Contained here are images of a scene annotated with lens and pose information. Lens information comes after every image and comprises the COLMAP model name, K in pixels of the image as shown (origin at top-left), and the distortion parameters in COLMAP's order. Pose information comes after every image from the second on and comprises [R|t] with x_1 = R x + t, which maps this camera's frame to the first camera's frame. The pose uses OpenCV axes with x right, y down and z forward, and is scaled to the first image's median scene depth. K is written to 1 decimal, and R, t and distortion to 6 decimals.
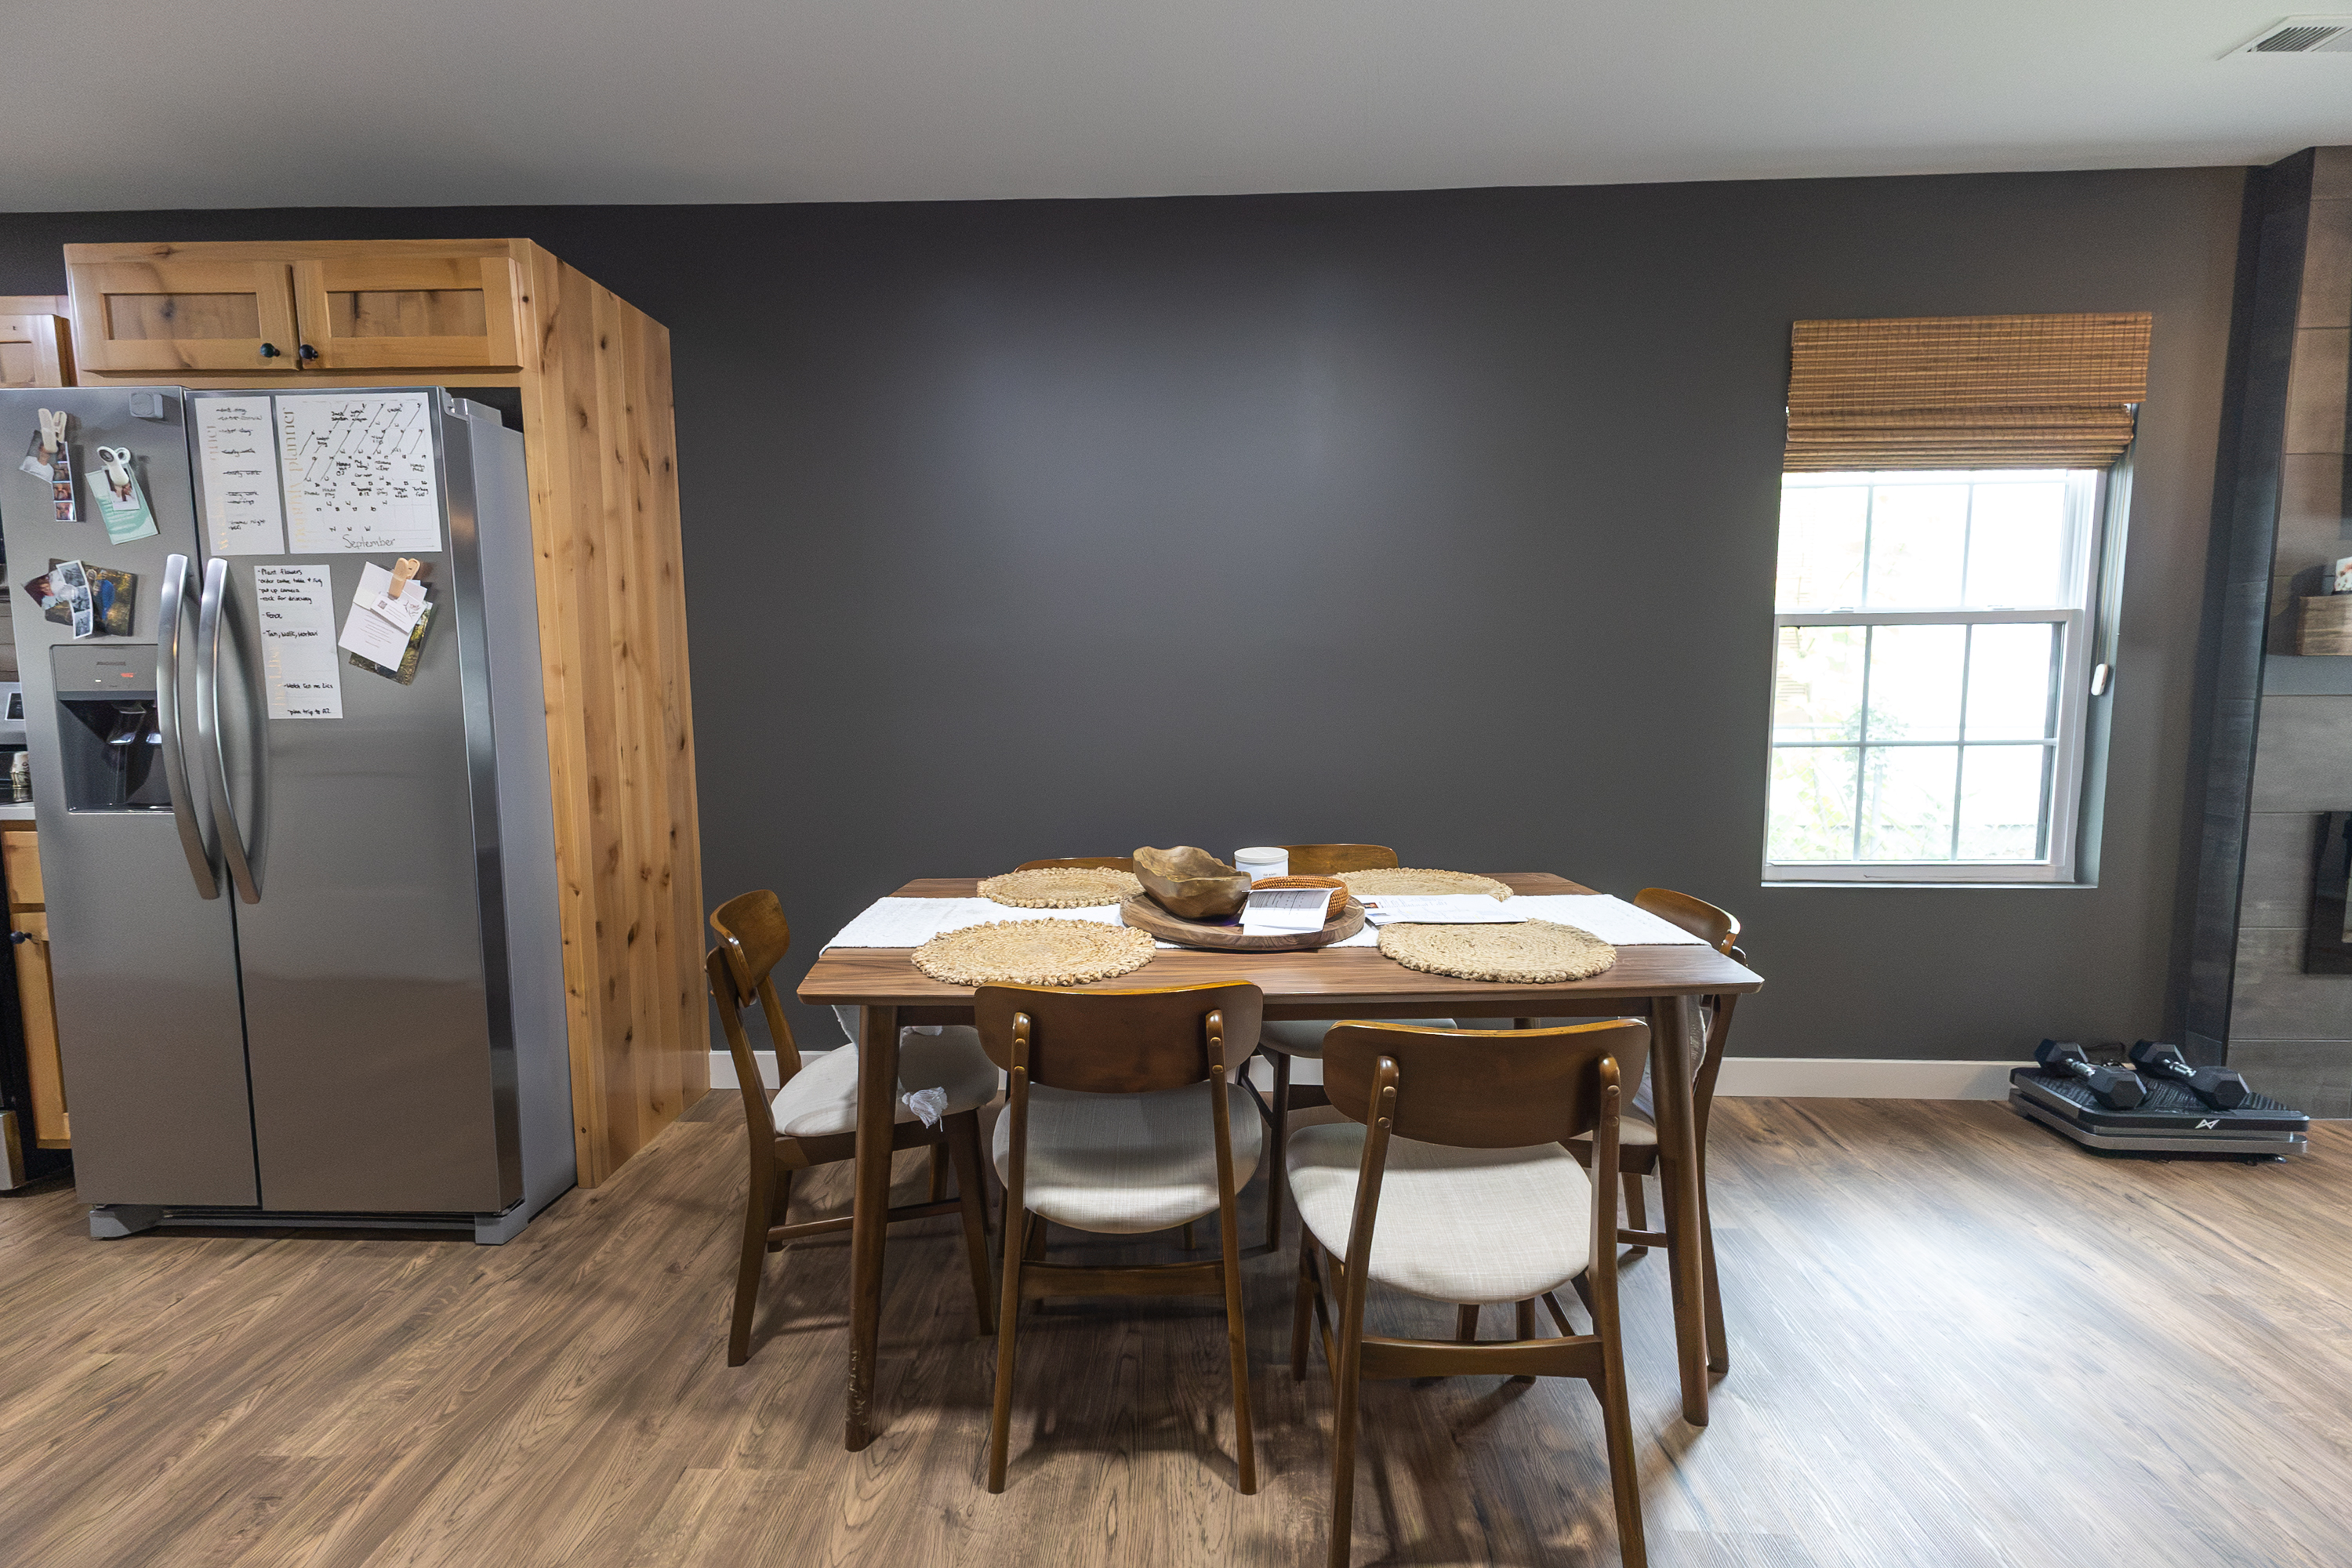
lens RADIAL K [[1071.1, 0, 1167.0], [0, 1071.1, 785.5], [0, 0, 1]] dist [0.028443, -0.008500]
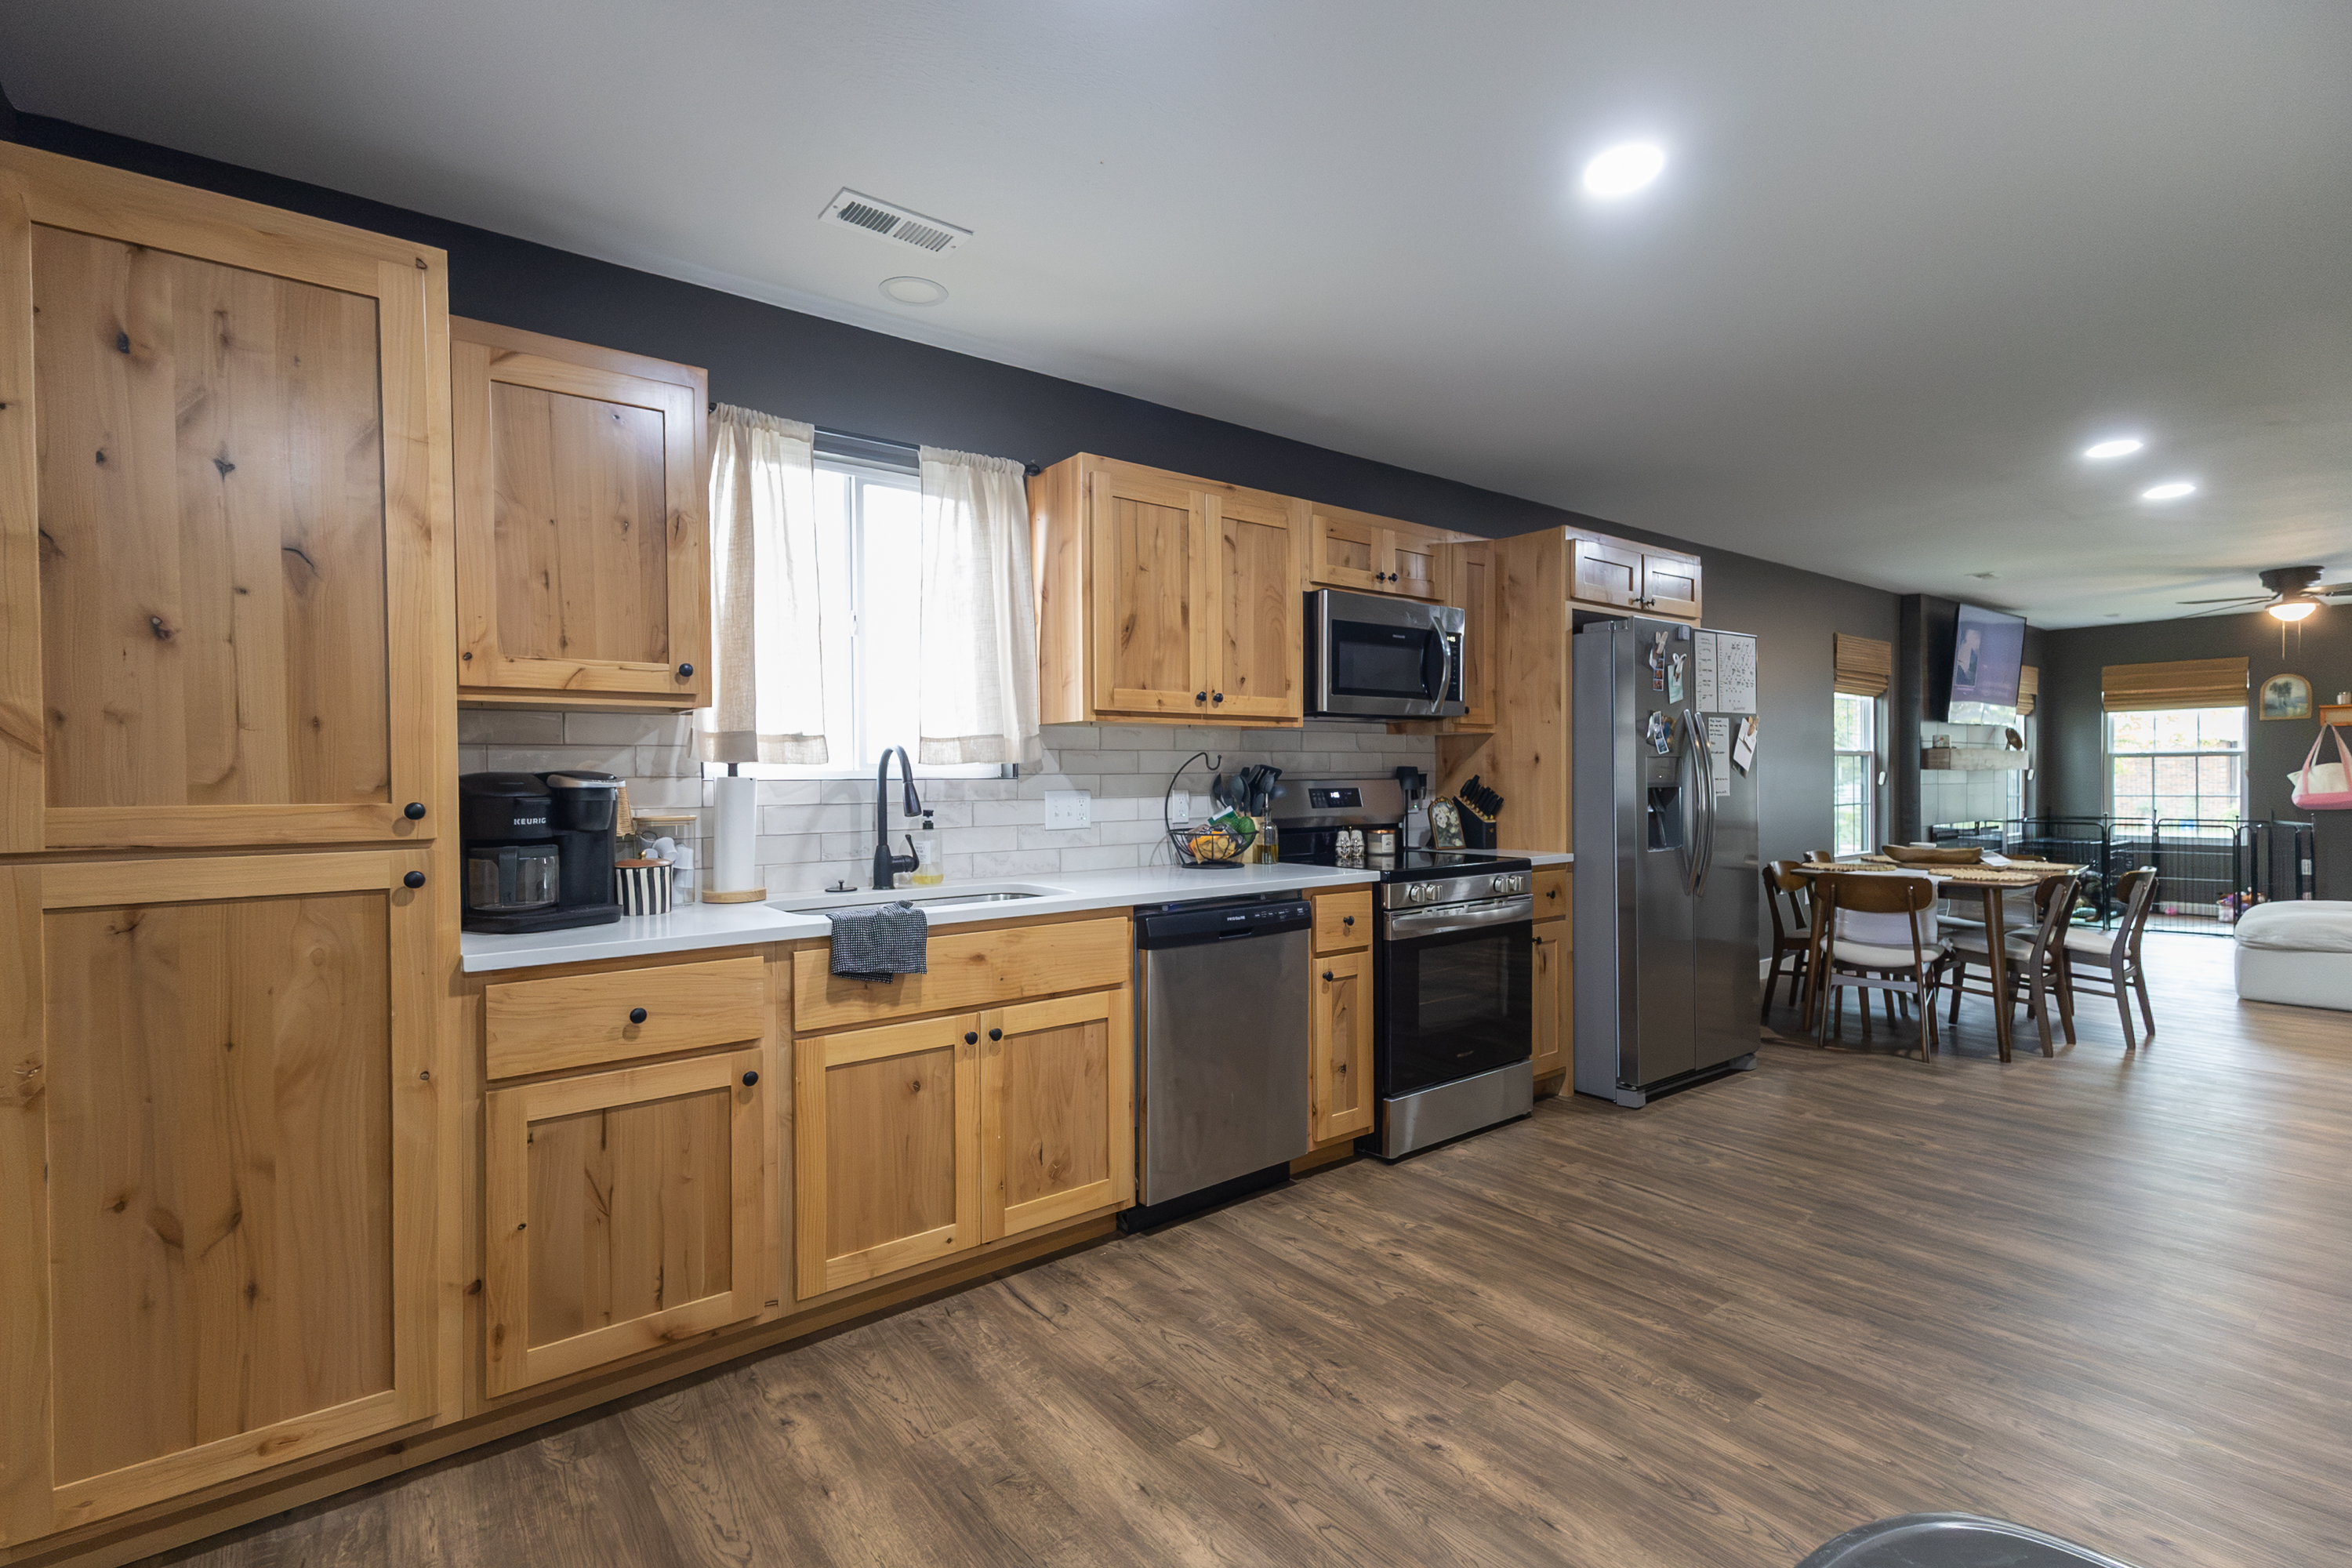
lens RADIAL K [[1071.1, 0, 1167.0], [0, 1071.1, 785.5], [0, 0, 1]] dist [0.028443, -0.008500]
pose [[0.769343, -0.004023, 0.638823, -2.803330], [0.068418, 0.994748, -0.076133, -0.001533], [-0.635161, 0.102279, 0.765578, 0.154696]]
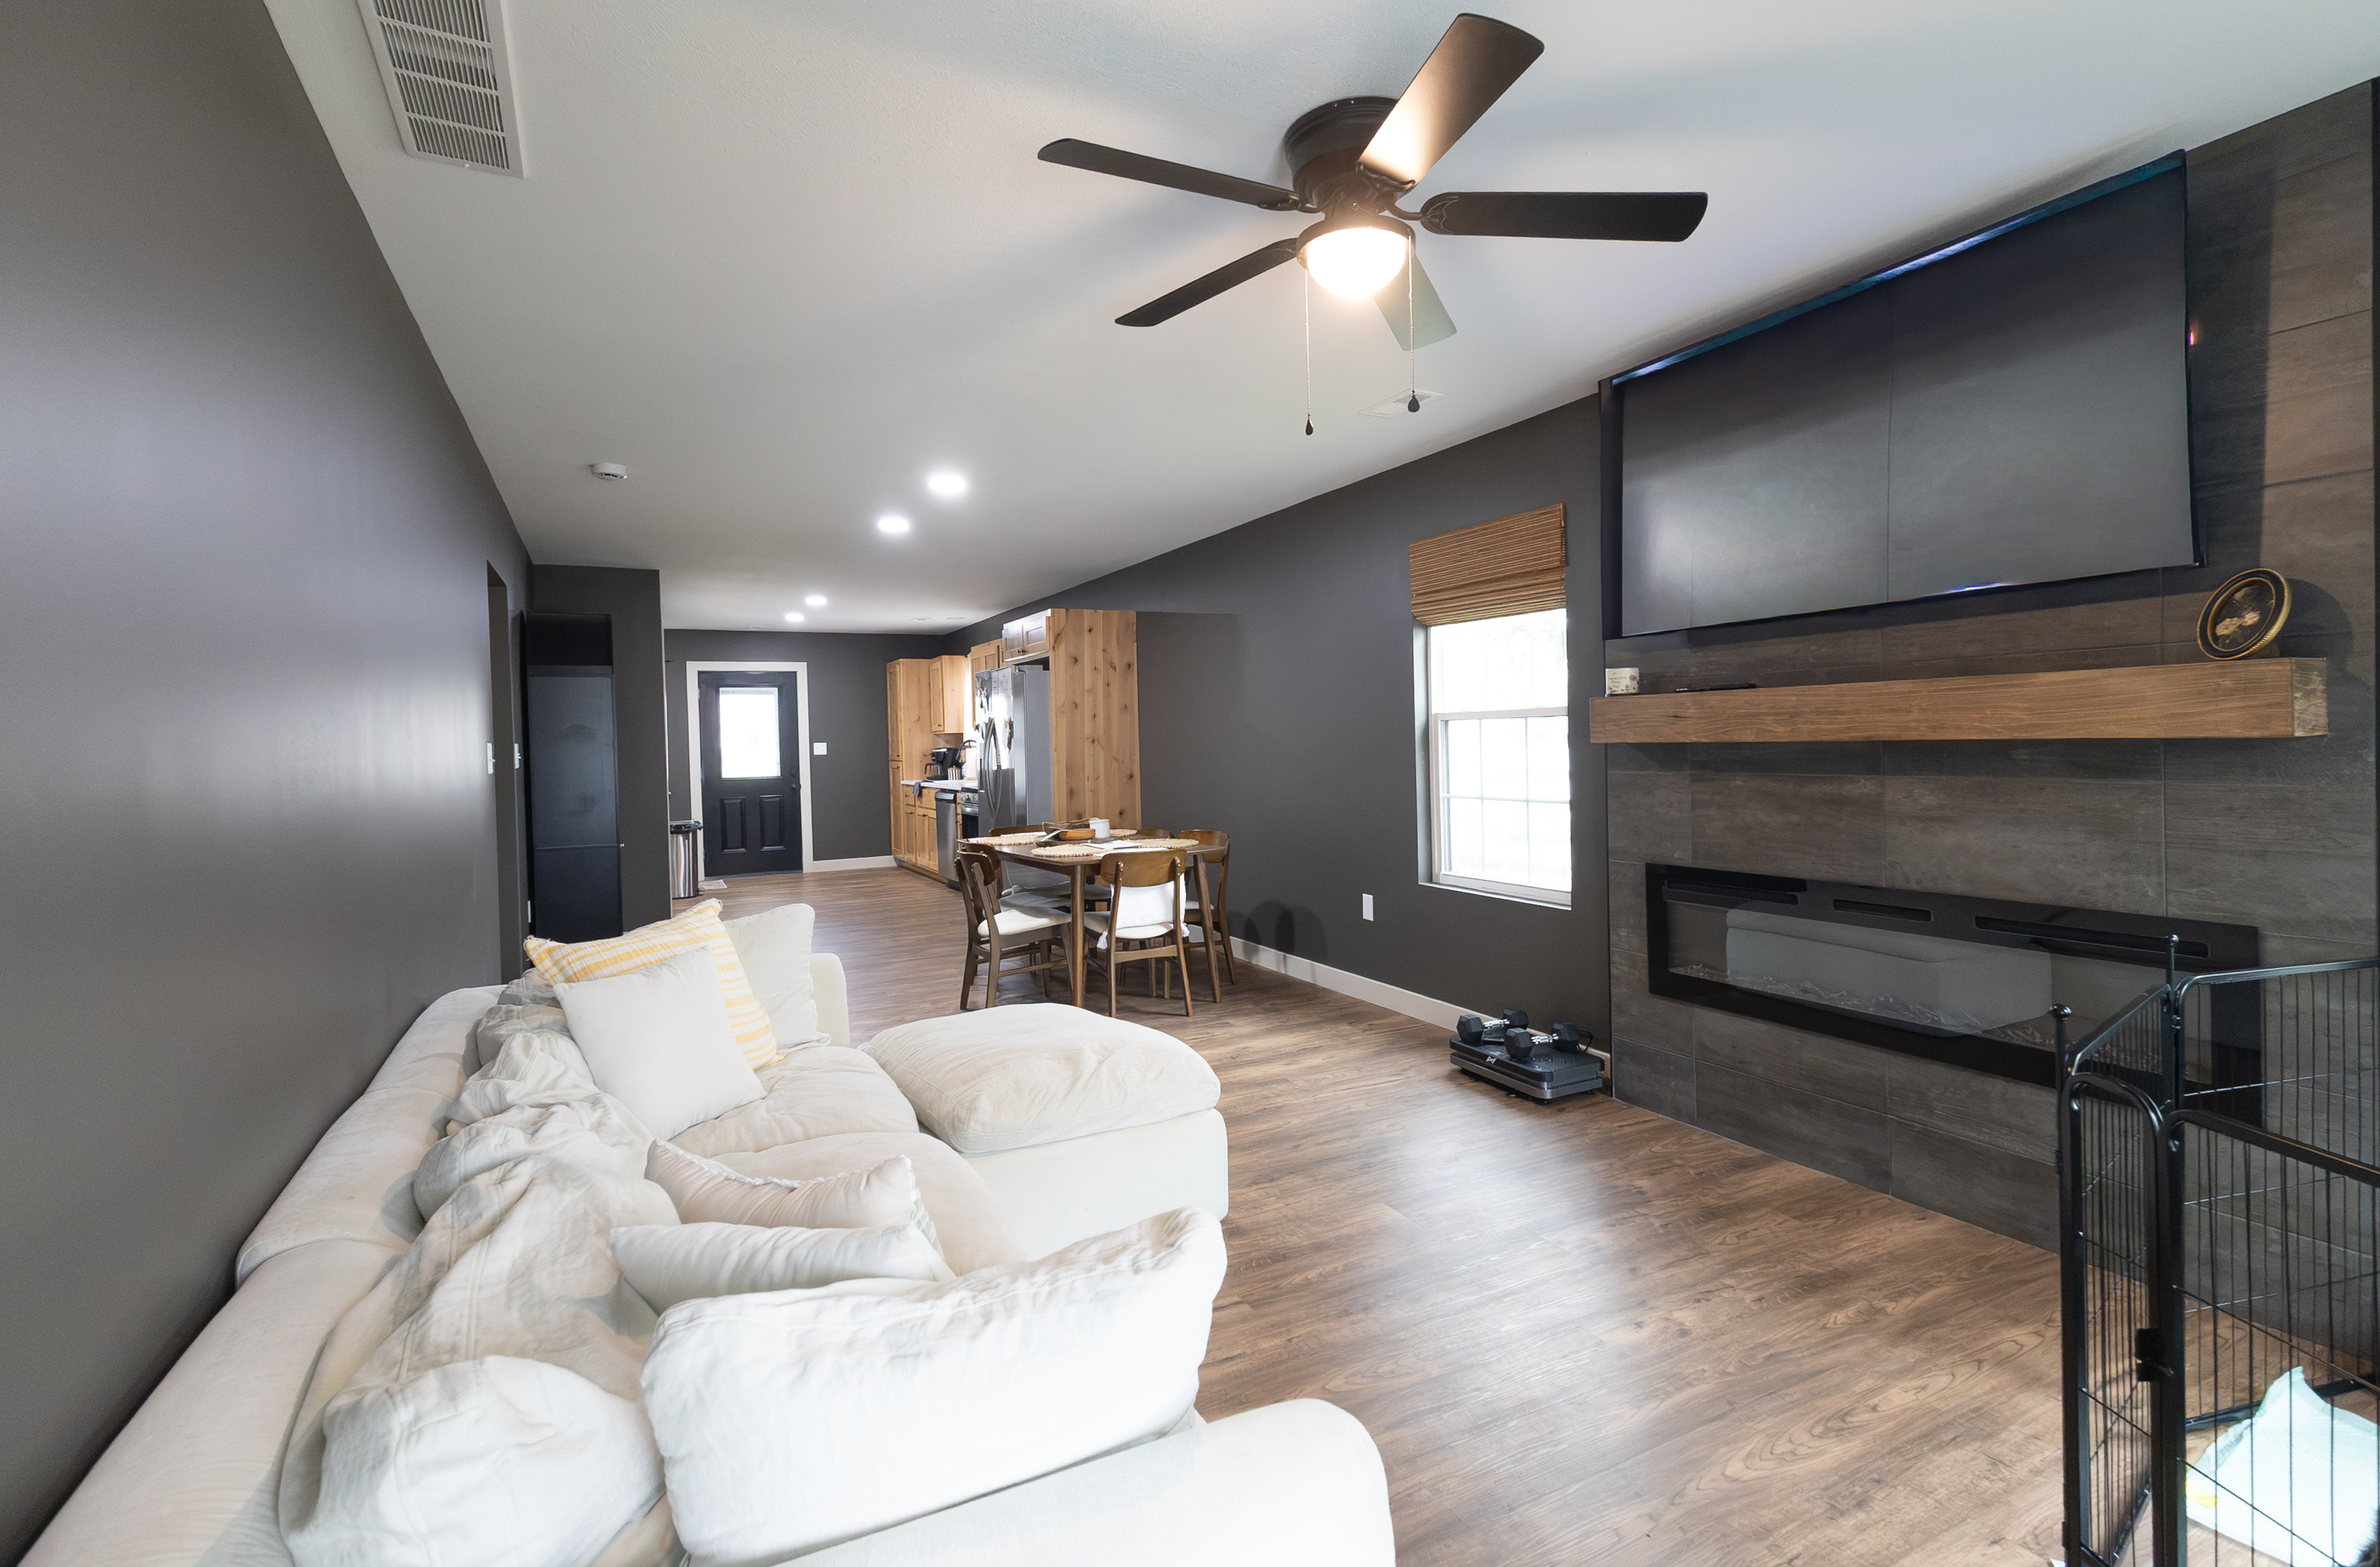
lens RADIAL K [[1101.8, 0, 1217.0], [0, 1101.8, 750.0], [0, 0, 1]] dist [0.001217, 0.000073]
pose [[0.502161, 0.004890, -0.864760, 2.476819], [-0.071044, 0.996837, -0.035618, -0.034602], [0.861851, 0.079322, 0.500920, -0.118911]]
